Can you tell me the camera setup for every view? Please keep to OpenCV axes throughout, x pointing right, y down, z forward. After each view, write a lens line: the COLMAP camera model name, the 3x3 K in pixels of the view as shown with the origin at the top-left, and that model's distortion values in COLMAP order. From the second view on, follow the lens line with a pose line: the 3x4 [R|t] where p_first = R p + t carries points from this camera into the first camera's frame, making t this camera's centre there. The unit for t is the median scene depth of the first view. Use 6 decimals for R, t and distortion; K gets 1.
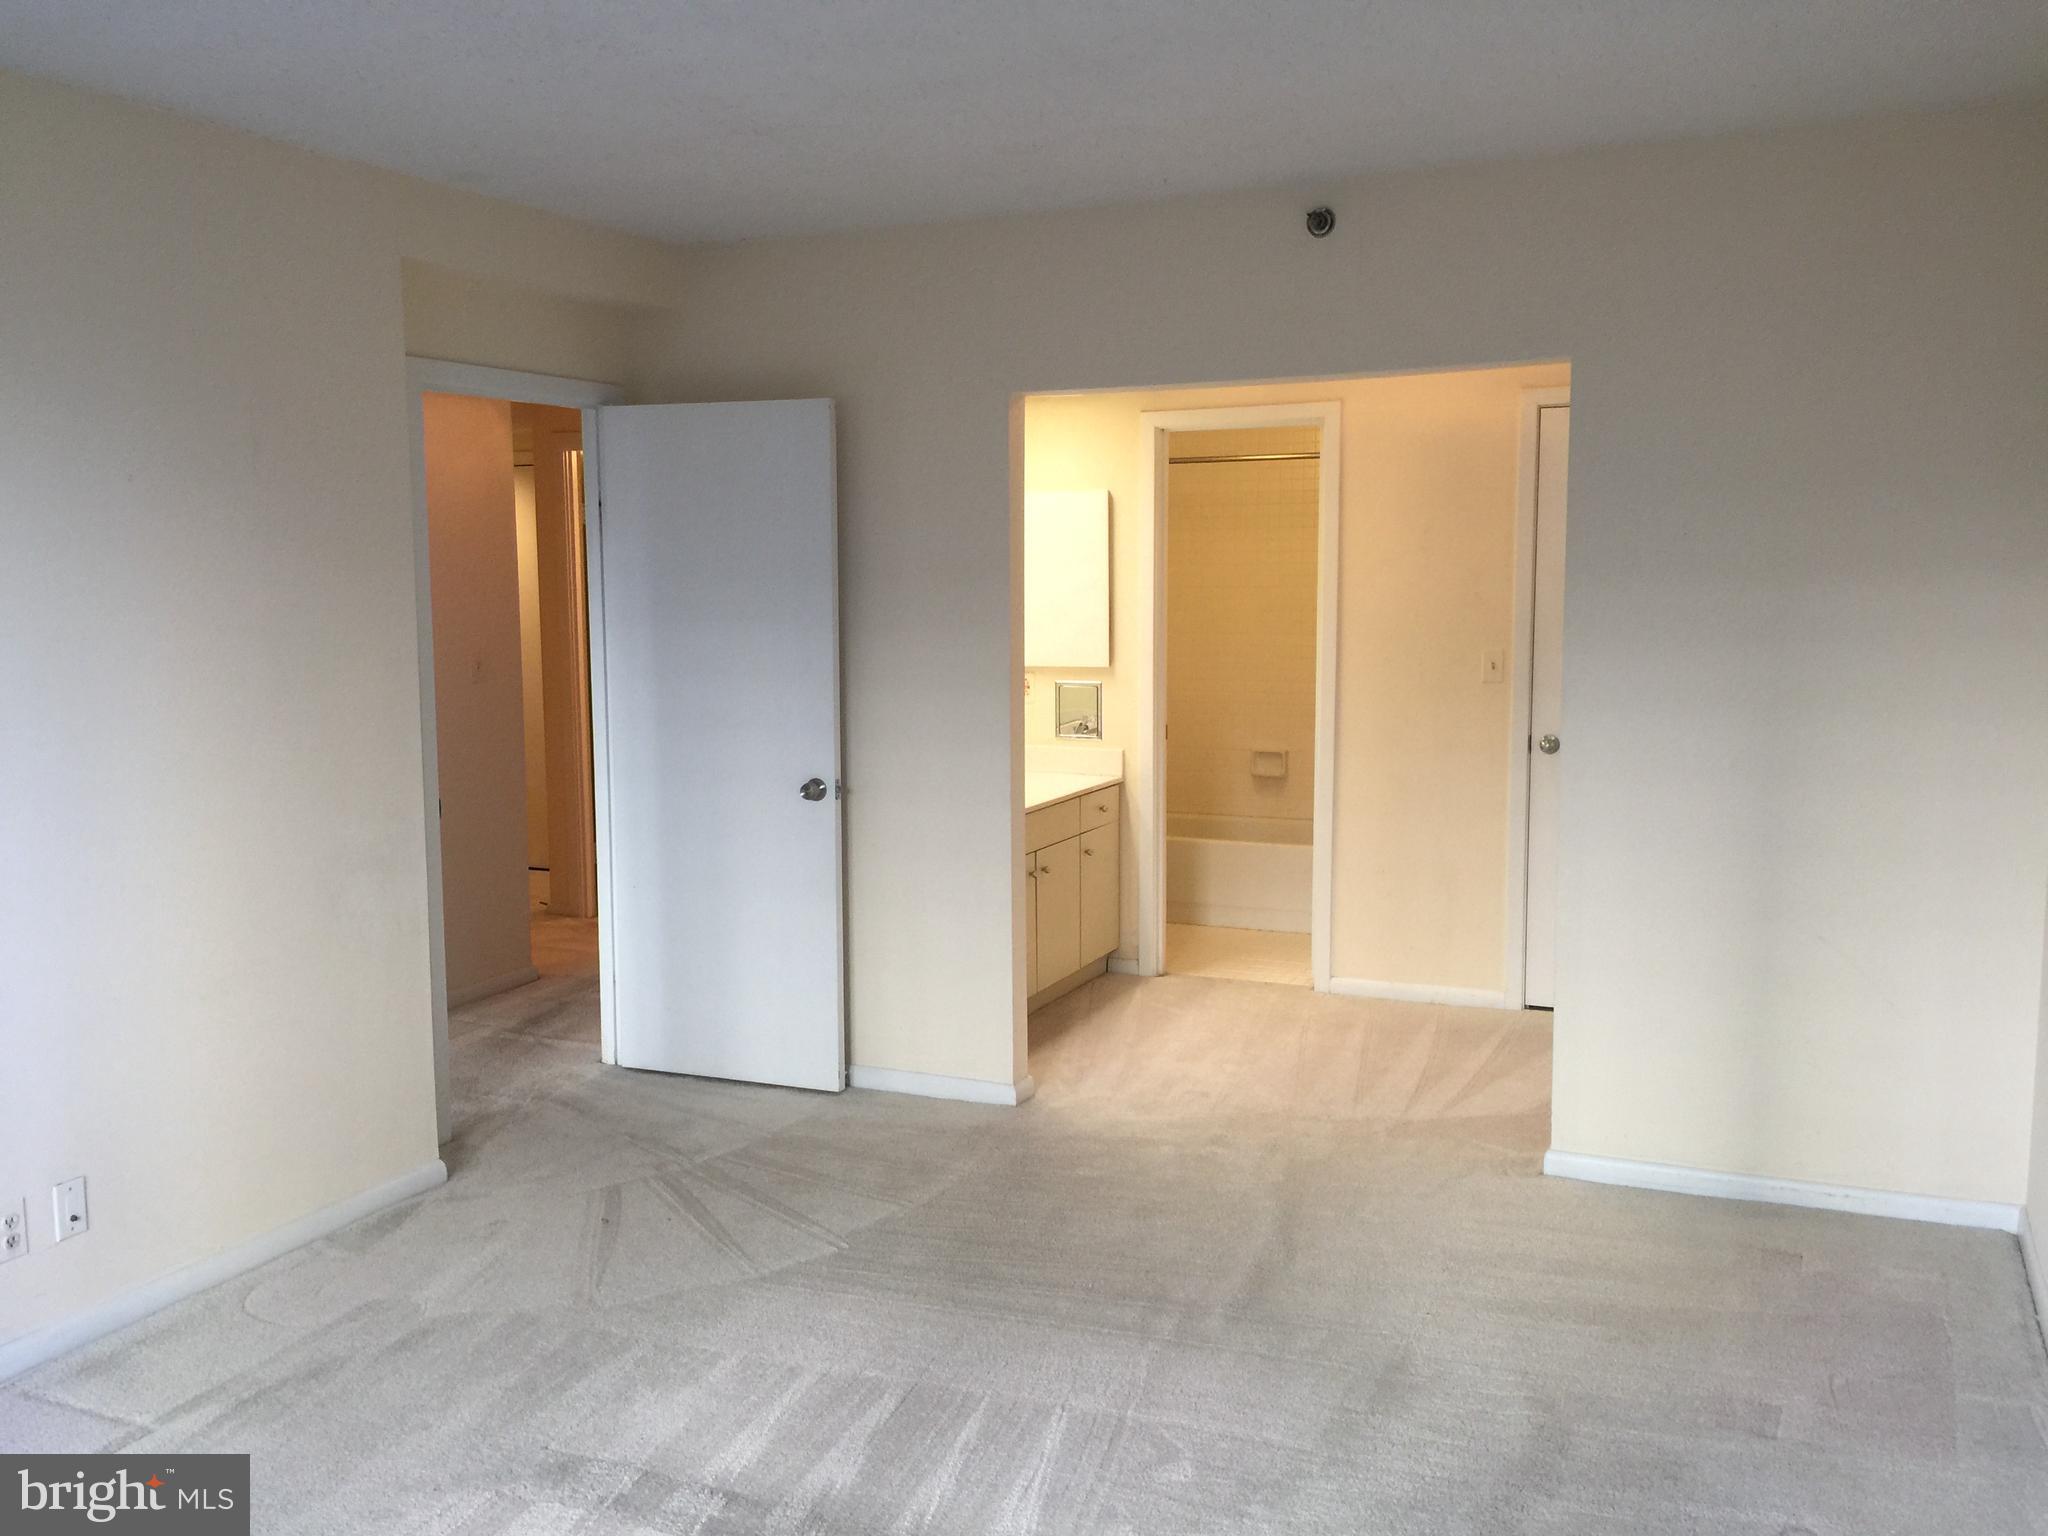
lens RADIAL K [[1746.5, 0, 1017.1], [0, 1746.5, 762.4], [0, 0, 1]] dist [0.068735, -0.088458]
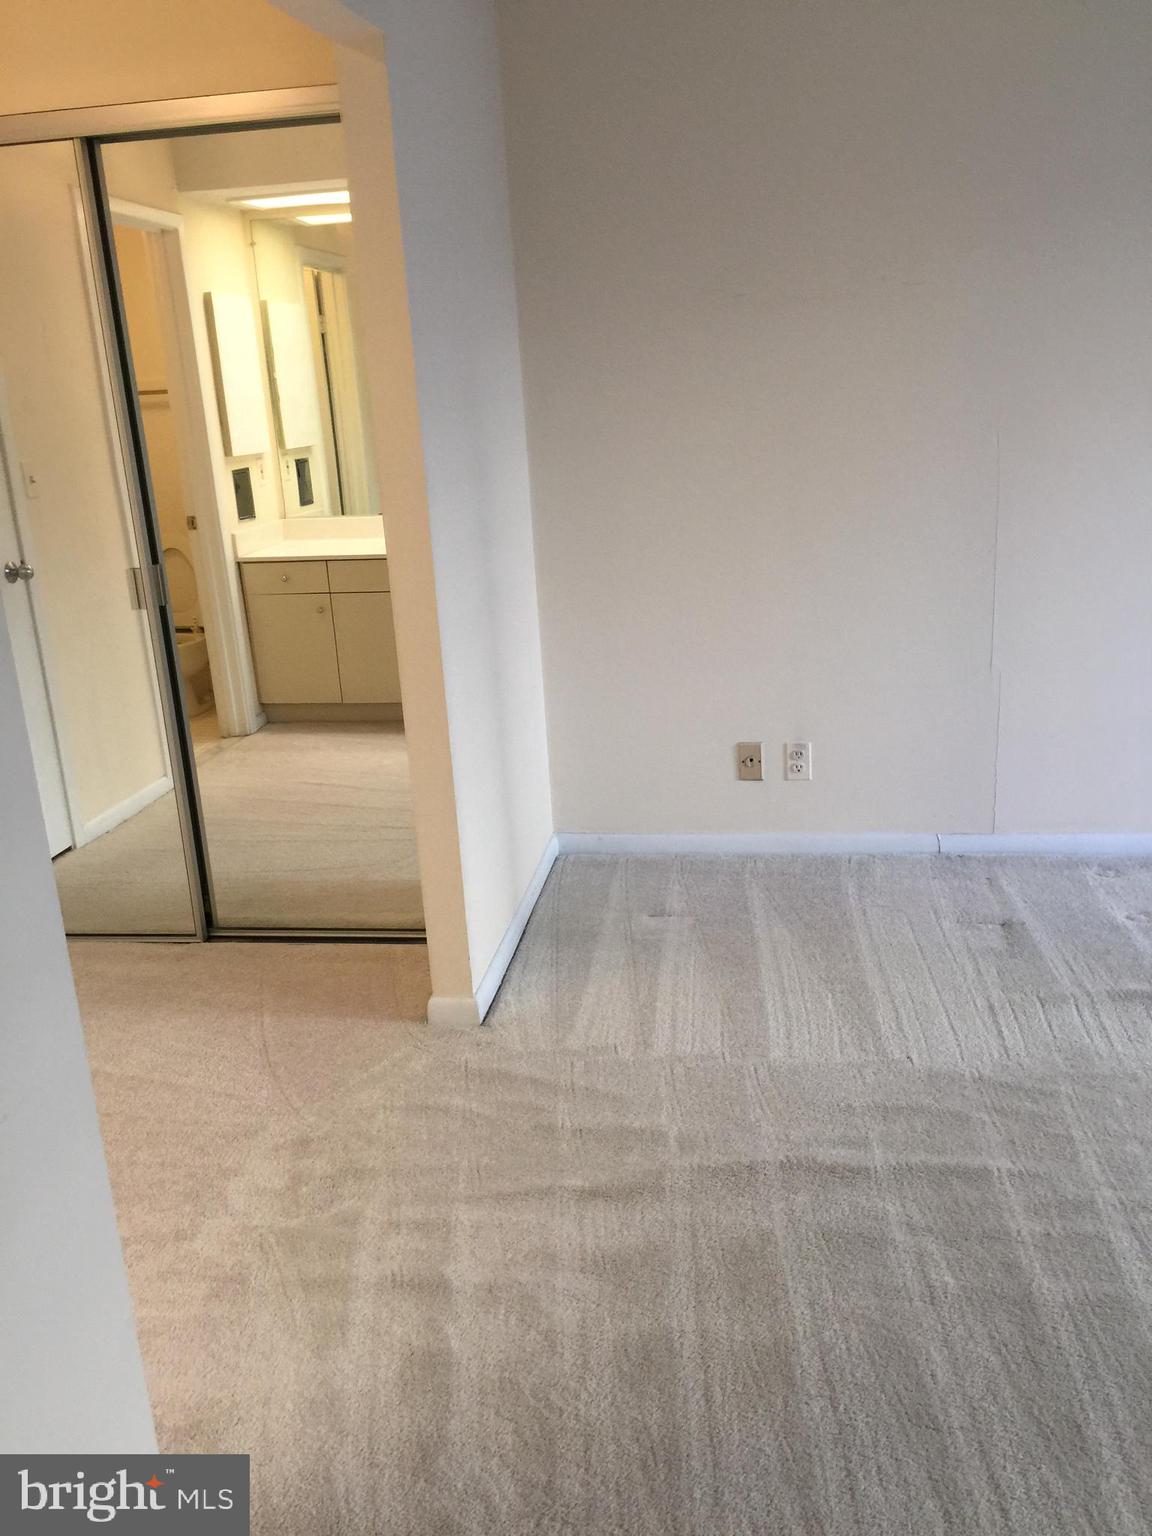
lens RADIAL K [[1309.9, 0, 576.7], [0, 1309.9, 768.1], [0, 0, 1]] dist [0.068735, -0.088458]
pose [[-0.279500, -0.252177, 0.926437, -0.289788], [0.163166, 0.938383, 0.304654, -0.080397], [-0.946180, 0.236314, -0.221132, 1.057695]]
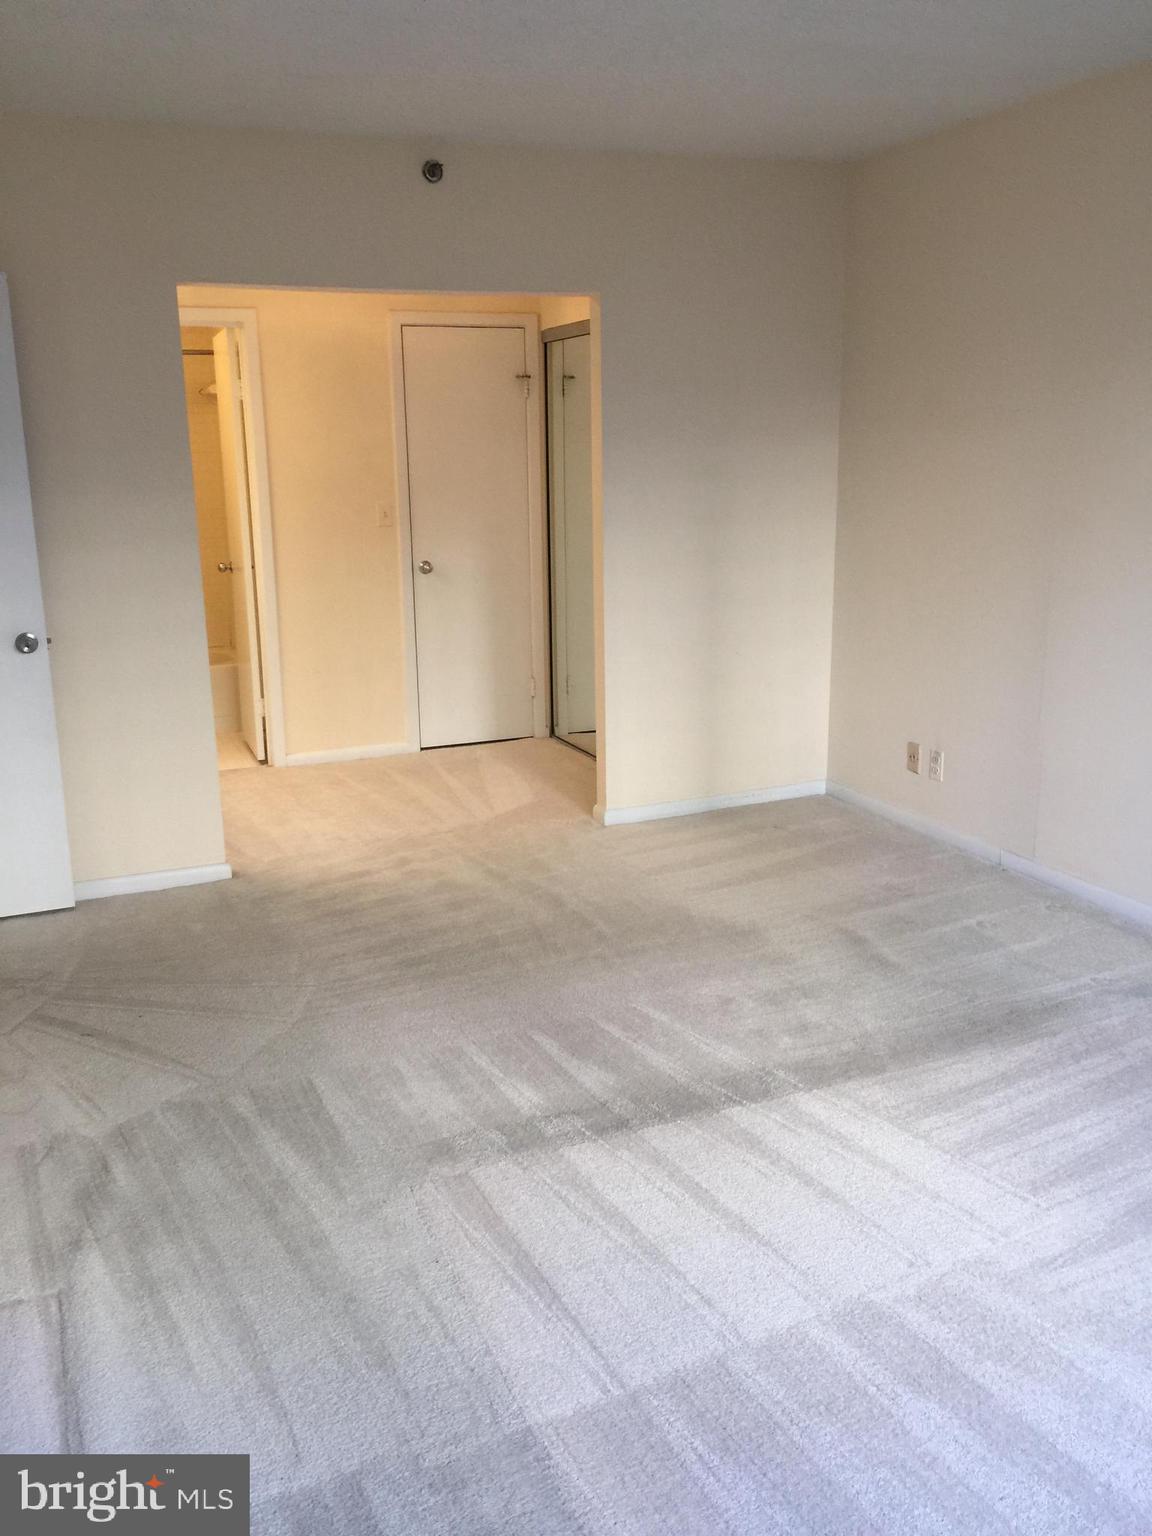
lens RADIAL K [[1309.9, 0, 578.4], [0, 1309.9, 769.8], [0, 0, 1]] dist [0.068735, -0.088458]
pose [[0.687315, -0.177773, 0.704269, -0.537899], [0.094657, 0.983241, 0.155814, -0.003615], [-0.720166, -0.040429, 0.692623, 0.192806]]
